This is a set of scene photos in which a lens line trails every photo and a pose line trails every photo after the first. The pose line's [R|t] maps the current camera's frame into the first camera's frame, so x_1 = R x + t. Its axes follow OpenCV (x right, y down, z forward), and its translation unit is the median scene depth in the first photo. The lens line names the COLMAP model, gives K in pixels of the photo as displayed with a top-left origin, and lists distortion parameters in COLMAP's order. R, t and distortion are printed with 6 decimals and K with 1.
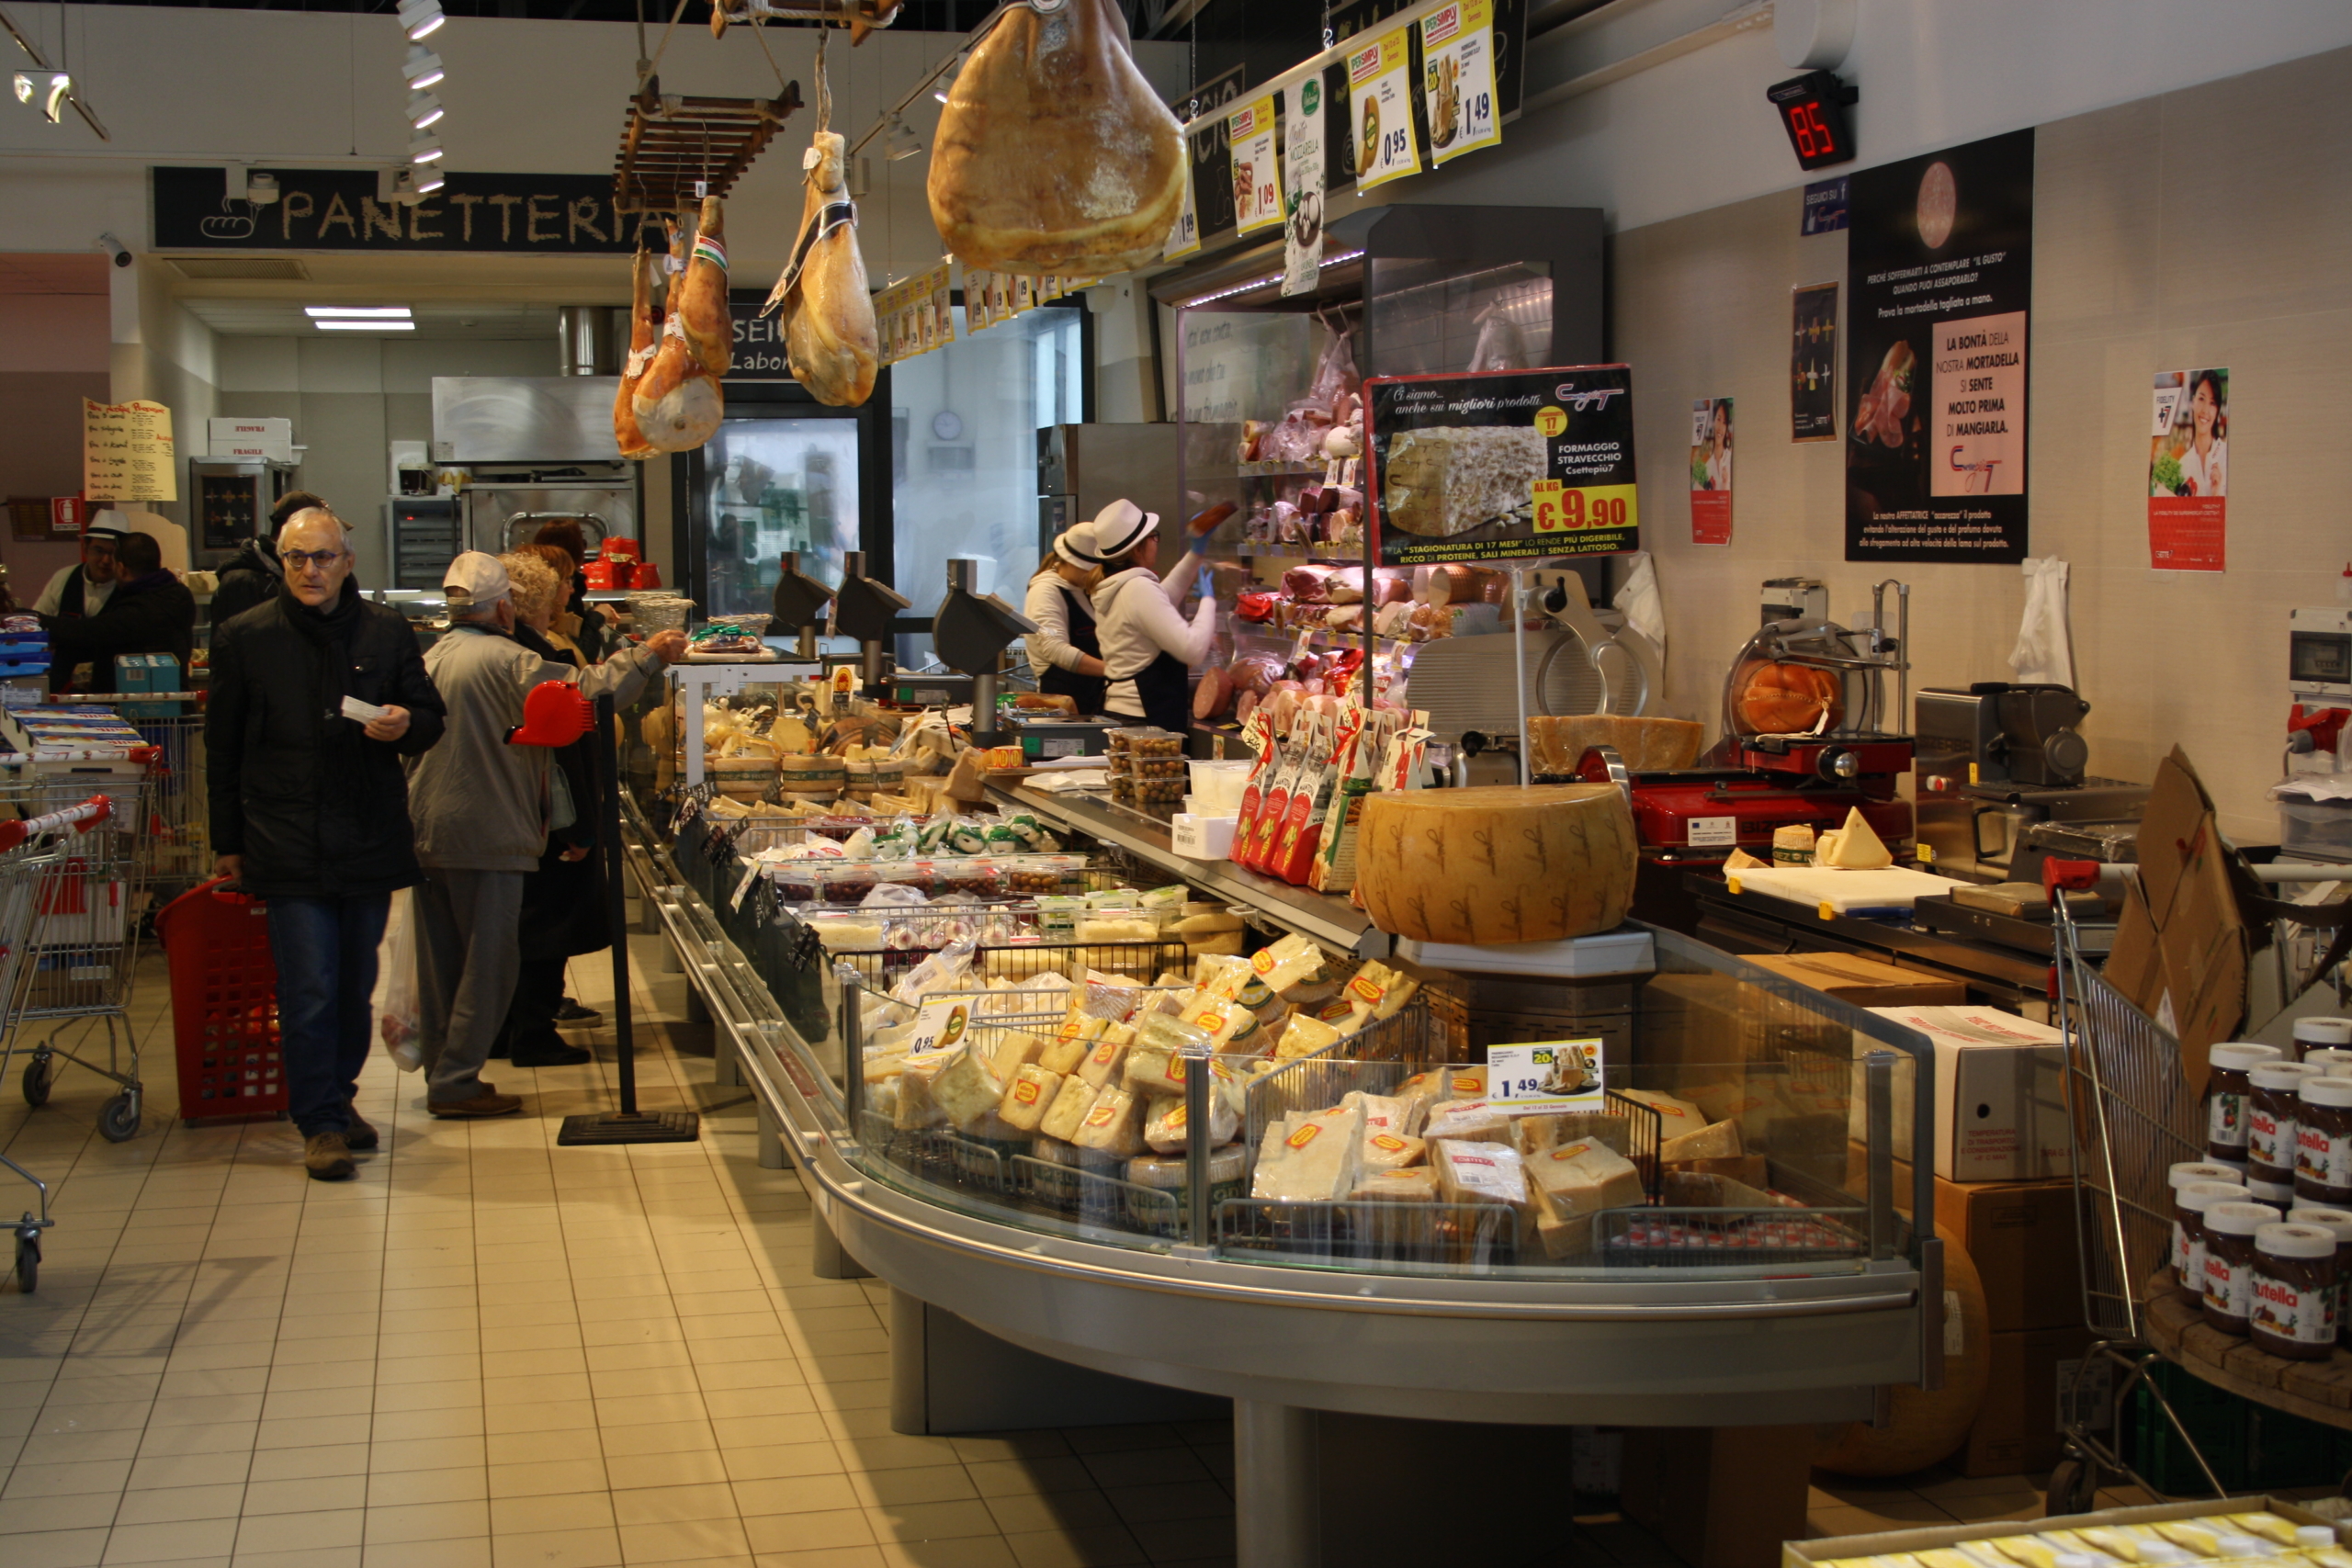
lens RADIAL K [[3293.8, 0, 1176.0], [0, 3293.8, 784.0], [0, 0, 1]] dist [-0.013217, -0.027370]
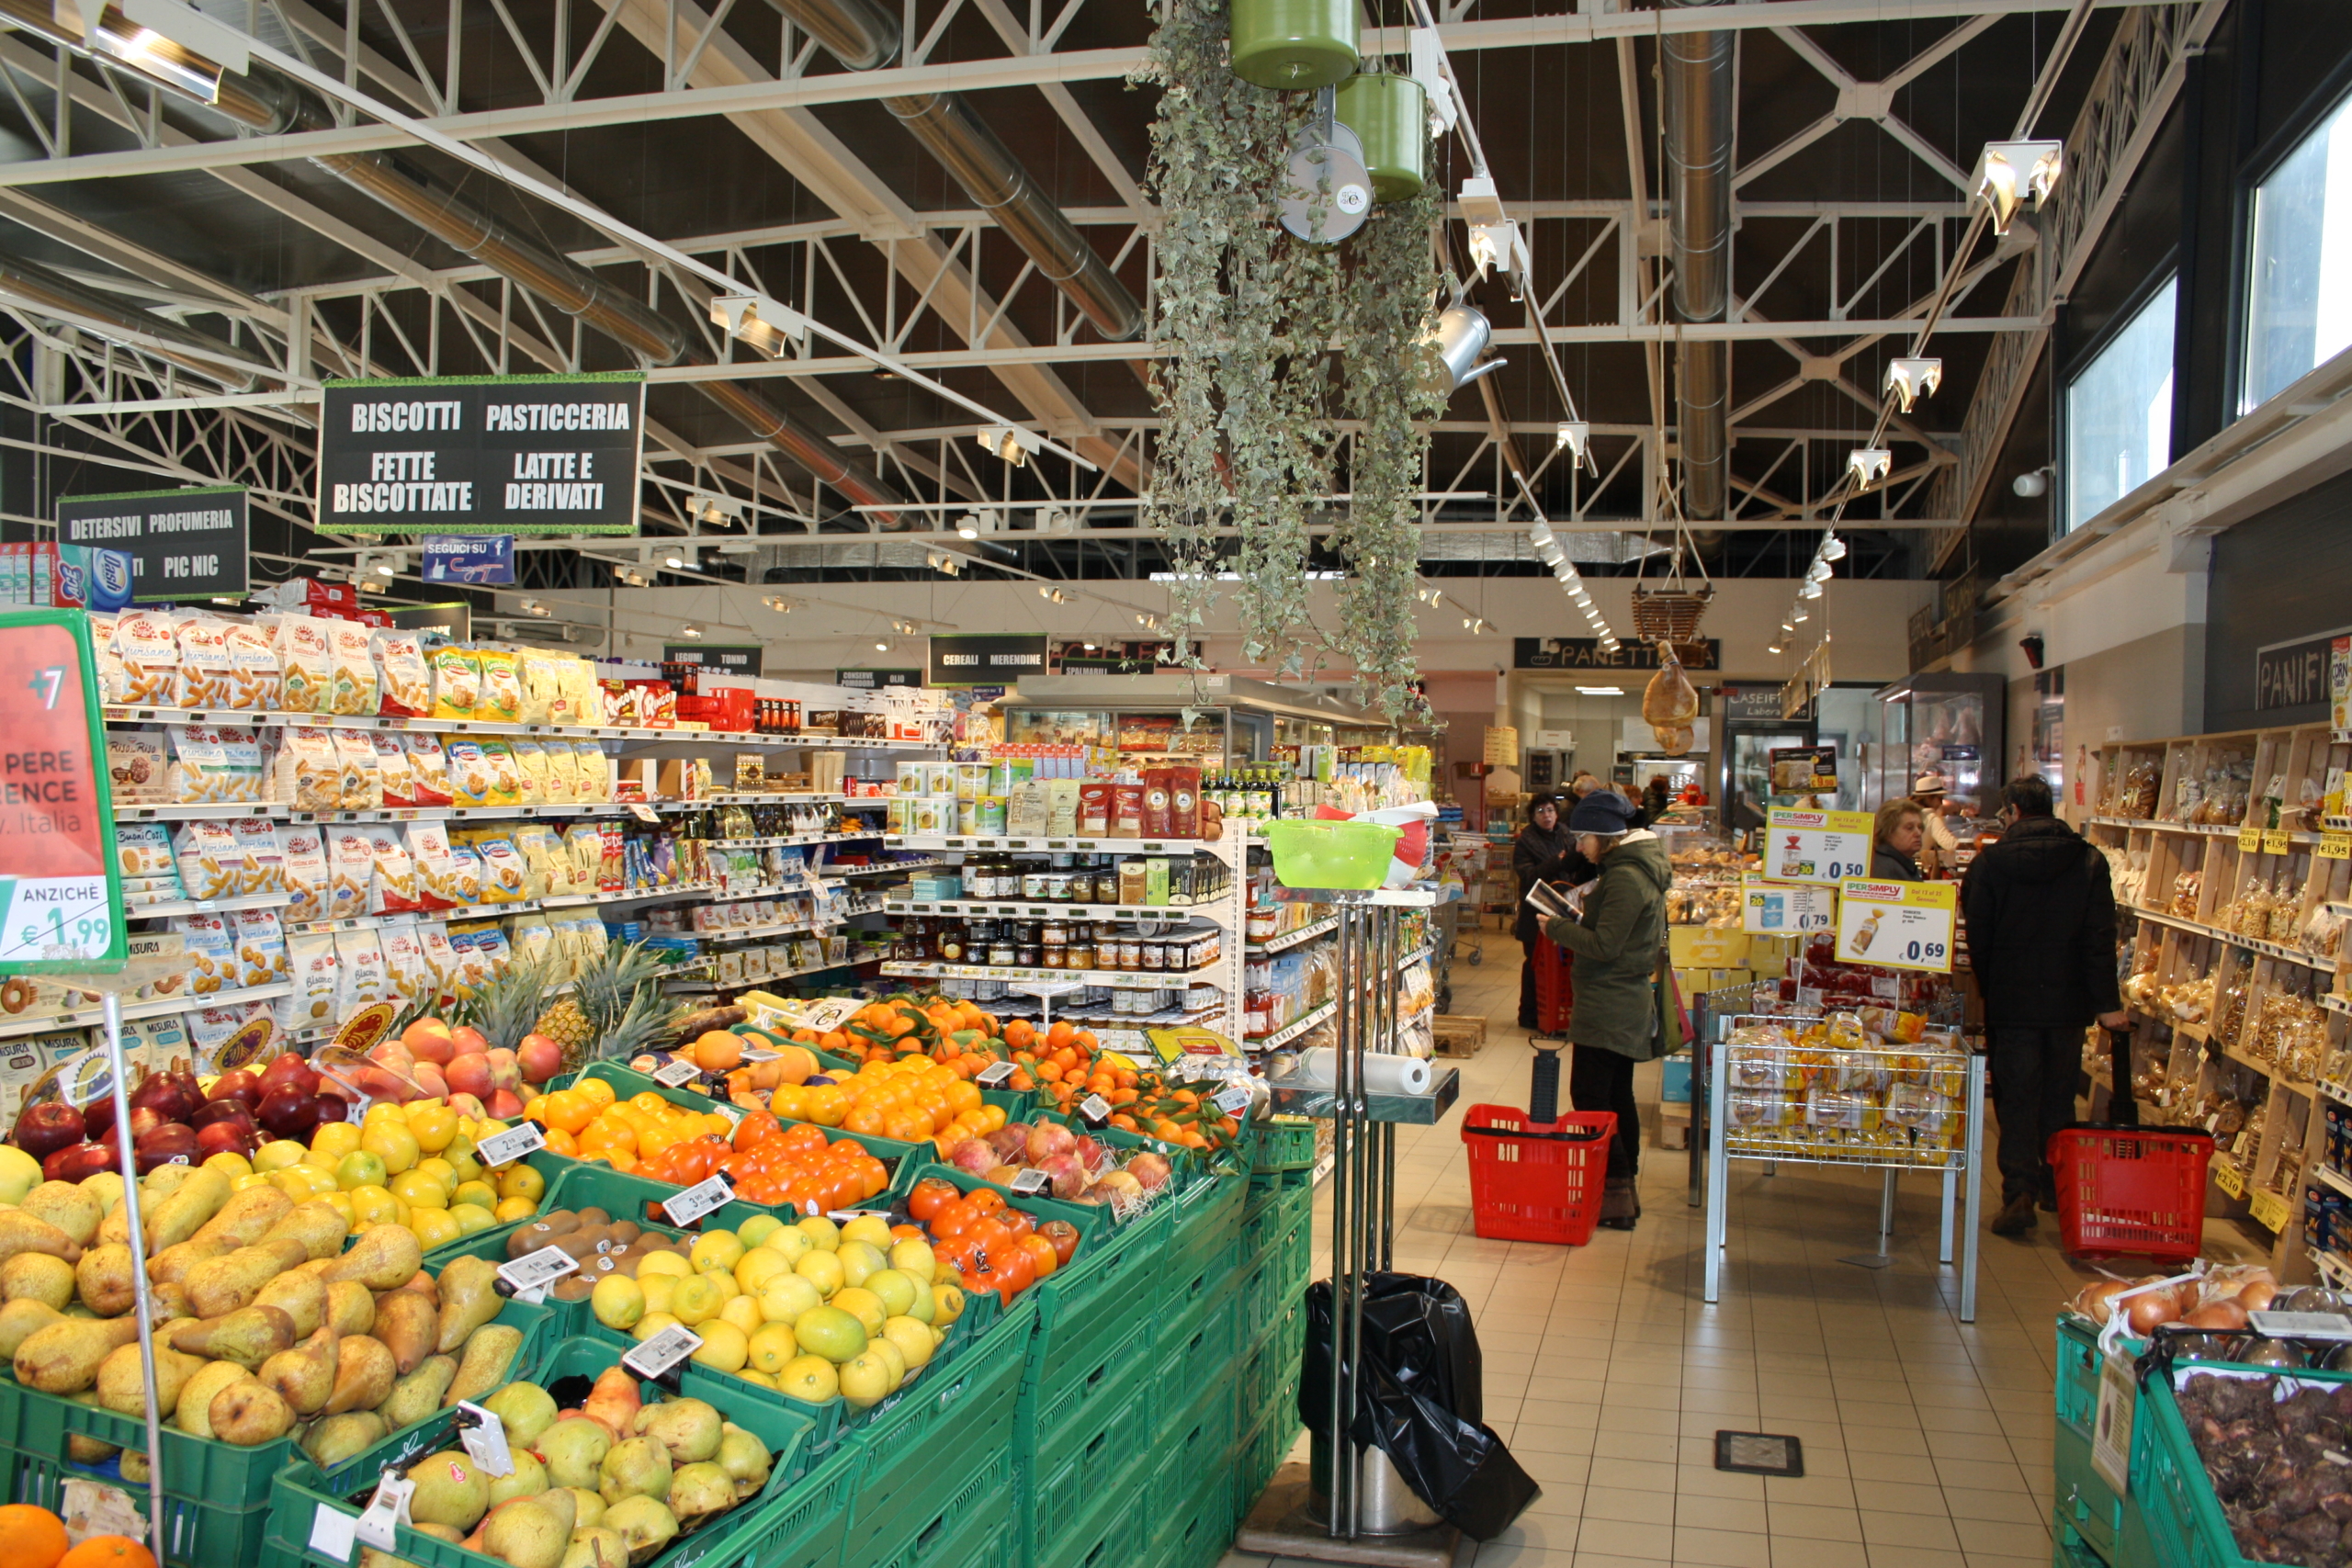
lens RADIAL K [[1921.6, 0, 1176.0], [0, 1921.6, 784.0], [0, 0, 1]] dist [-0.109349, -0.000961]
pose [[0.883029, 0.026244, -0.468584, 0.140350], [-0.061077, 0.996370, -0.059293, 0.029231], [0.465327, 0.080977, 0.881427, -0.383483]]
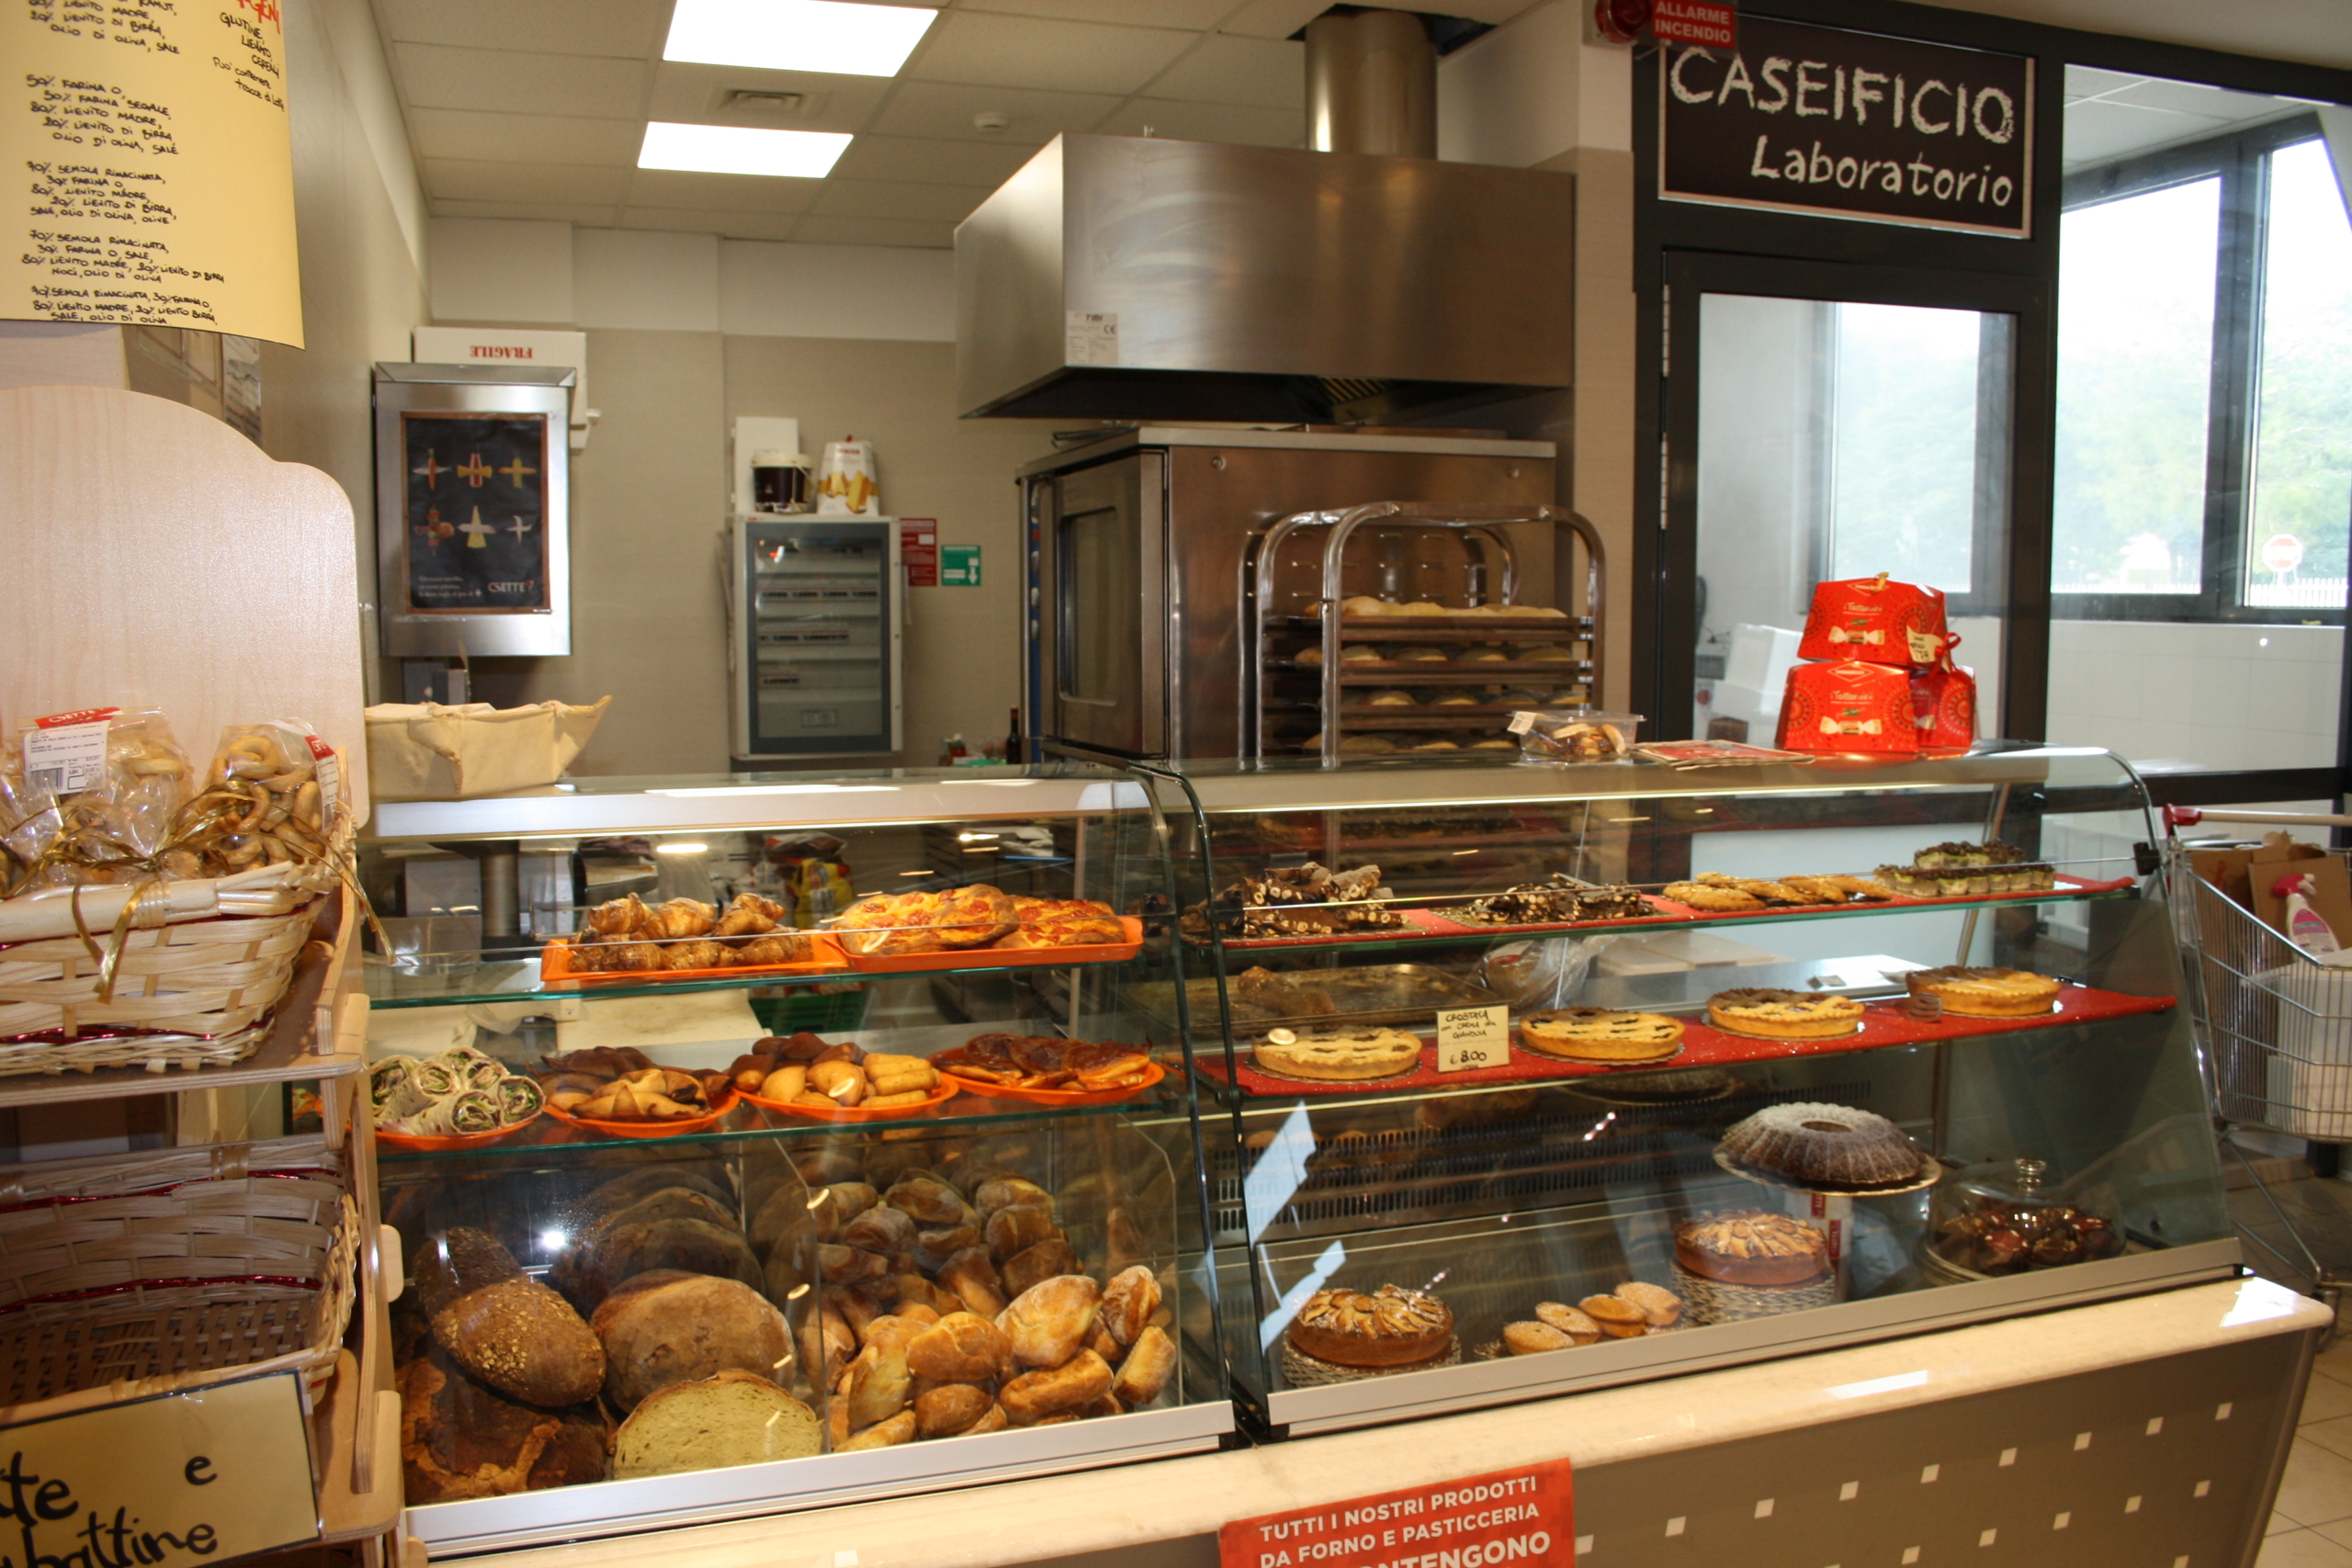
lens RADIAL K [[1921.6, 0, 1176.0], [0, 1921.6, 784.0], [0, 0, 1]] dist [-0.109349, -0.000961]
pose [[0.993970, -0.002332, 0.109629, -0.232041], [0.000235, 0.999817, 0.019137, -0.055484], [-0.109653, -0.018996, 0.993788, 0.775333]]
